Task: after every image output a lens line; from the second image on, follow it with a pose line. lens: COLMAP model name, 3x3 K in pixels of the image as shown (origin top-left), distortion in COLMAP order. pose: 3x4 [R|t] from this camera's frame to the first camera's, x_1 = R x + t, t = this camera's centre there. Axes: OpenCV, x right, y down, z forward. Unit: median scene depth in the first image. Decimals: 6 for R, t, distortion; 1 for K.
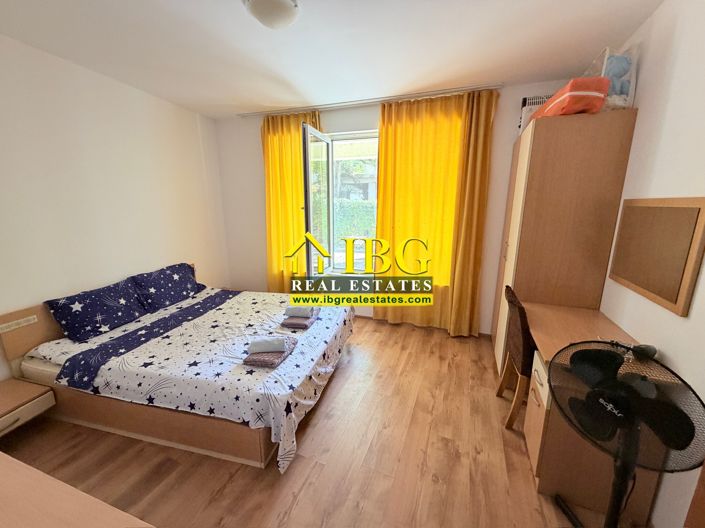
lens RADIAL K [[279.3, 0, 352.5], [0, 279.3, 264.0], [0, 0, 1]] dist [0.000720, 0.000067]
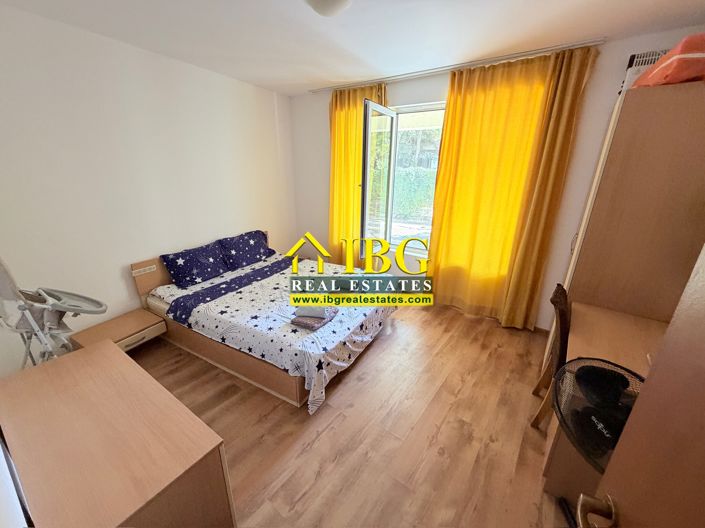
lens RADIAL K [[279.3, 0, 352.5], [0, 279.3, 264.0], [0, 0, 1]] dist [0.000720, 0.000067]
pose [[0.963514, 0.097566, -0.249243, 0.111415], [-0.069253, 0.990360, 0.119959, -0.045647], [0.258544, -0.098321, 0.960983, -0.047235]]
